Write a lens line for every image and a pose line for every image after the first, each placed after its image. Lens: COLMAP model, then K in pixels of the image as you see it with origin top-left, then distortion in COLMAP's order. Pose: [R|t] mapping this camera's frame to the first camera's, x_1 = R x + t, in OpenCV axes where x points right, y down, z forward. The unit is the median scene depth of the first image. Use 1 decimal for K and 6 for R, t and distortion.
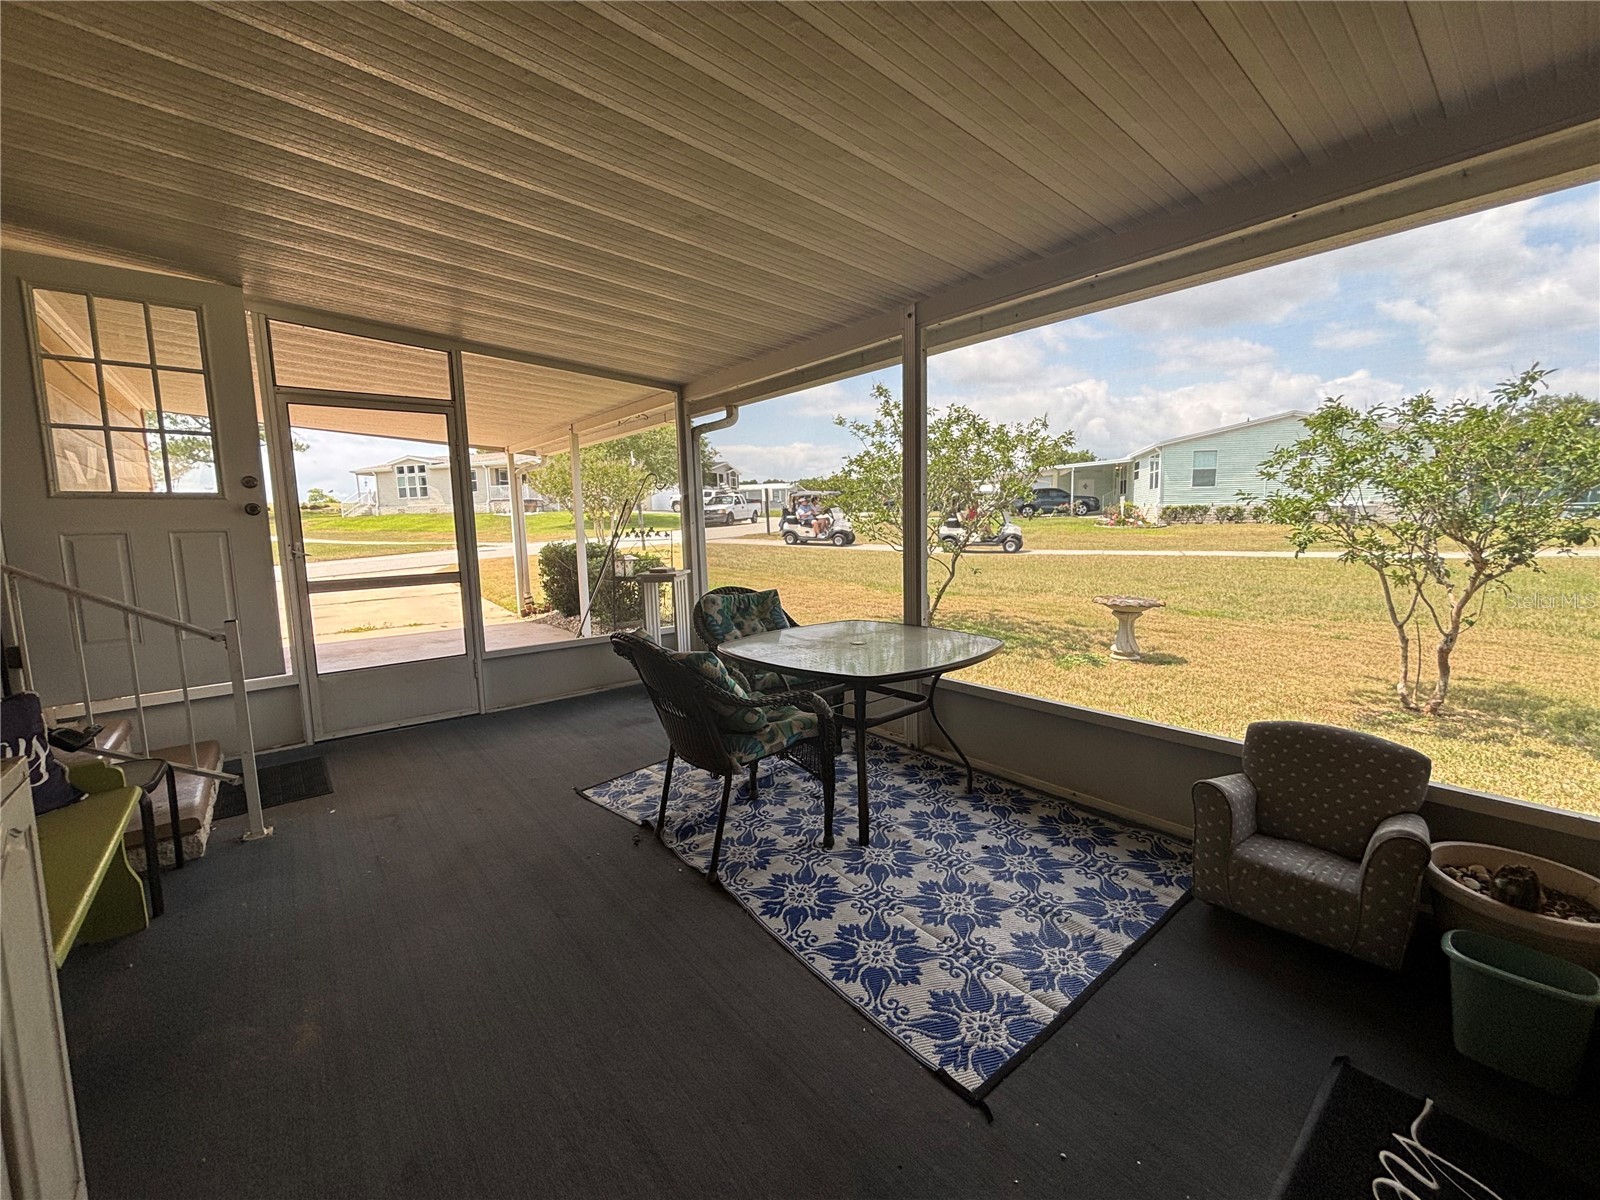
lens RADIAL K [[647.7, 0, 800.4], [0, 647.7, 596.3], [0, 0, 1]] dist [0.001317, -0.000277]
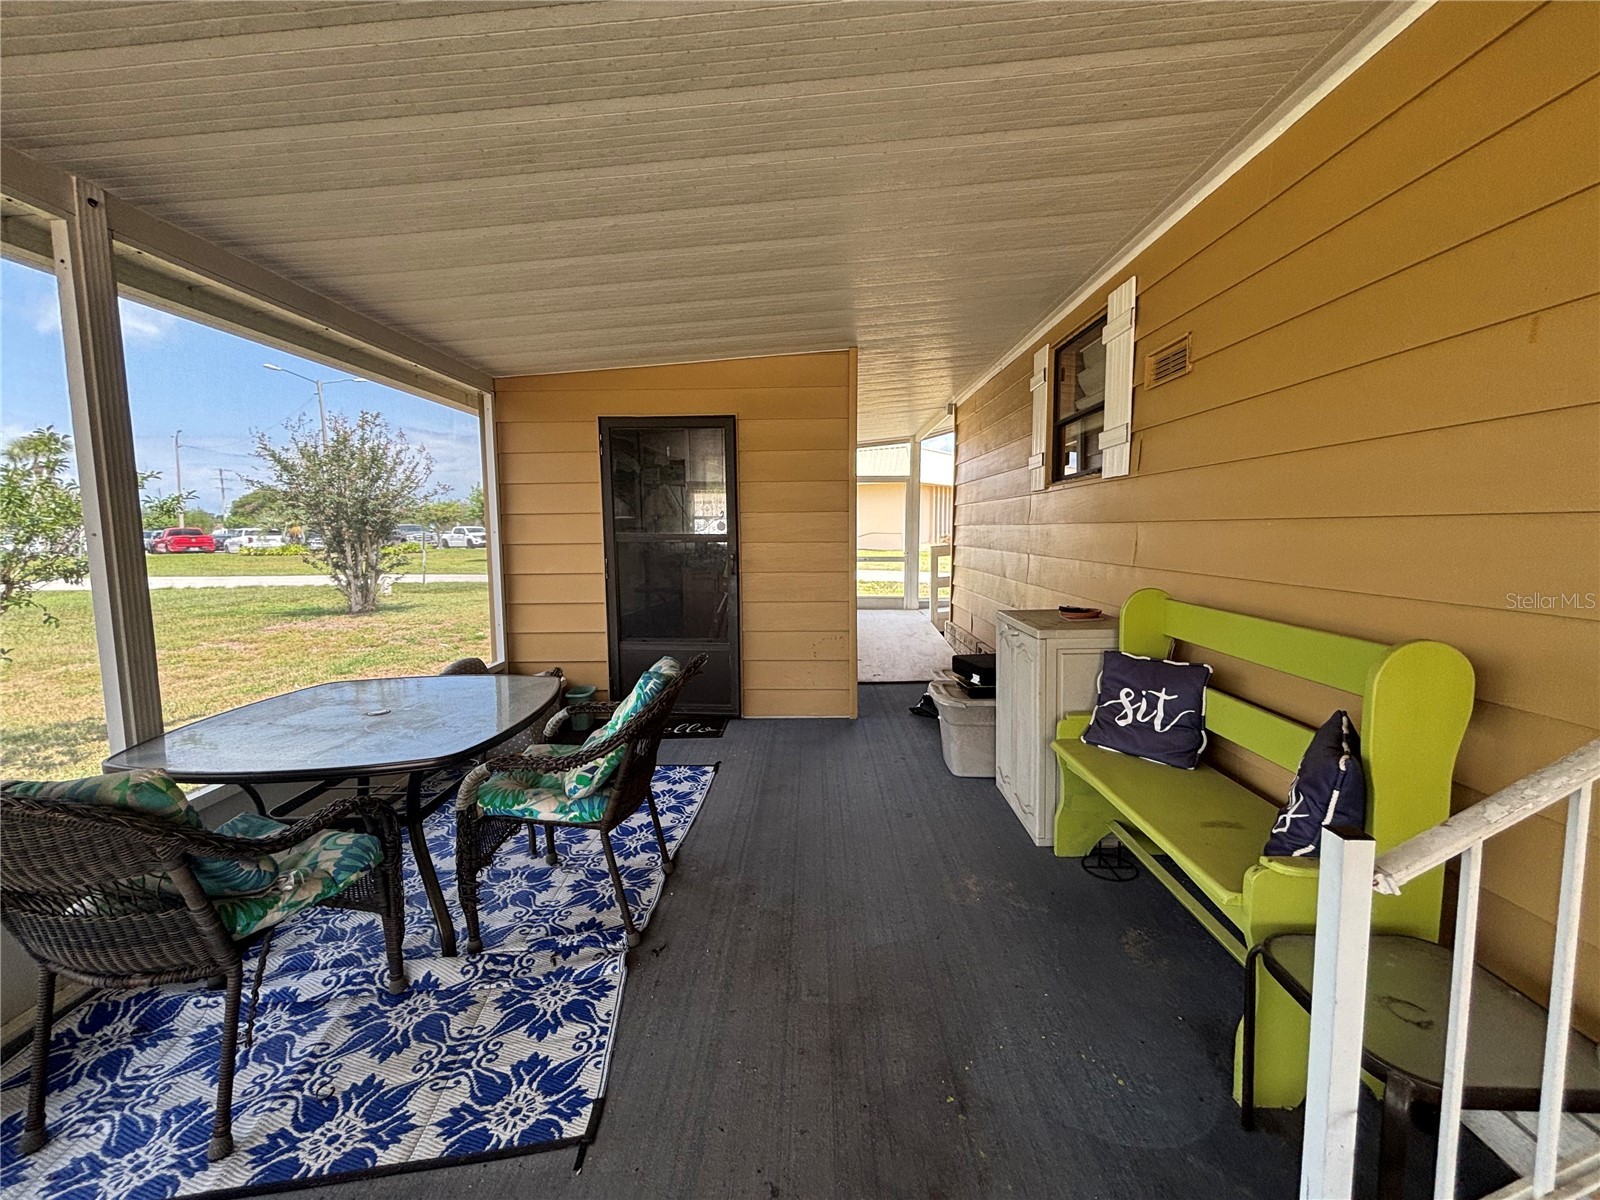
lens RADIAL K [[647.7, 0, 800.0], [0, 647.7, 592.5], [0, 0, 1]] dist [0.001317, -0.000277]
pose [[-0.760541, -0.042408, 0.647904, -0.767031], [0.101436, 0.977852, 0.183075, -0.158335], [-0.641318, 0.204957, -0.739394, 1.203576]]
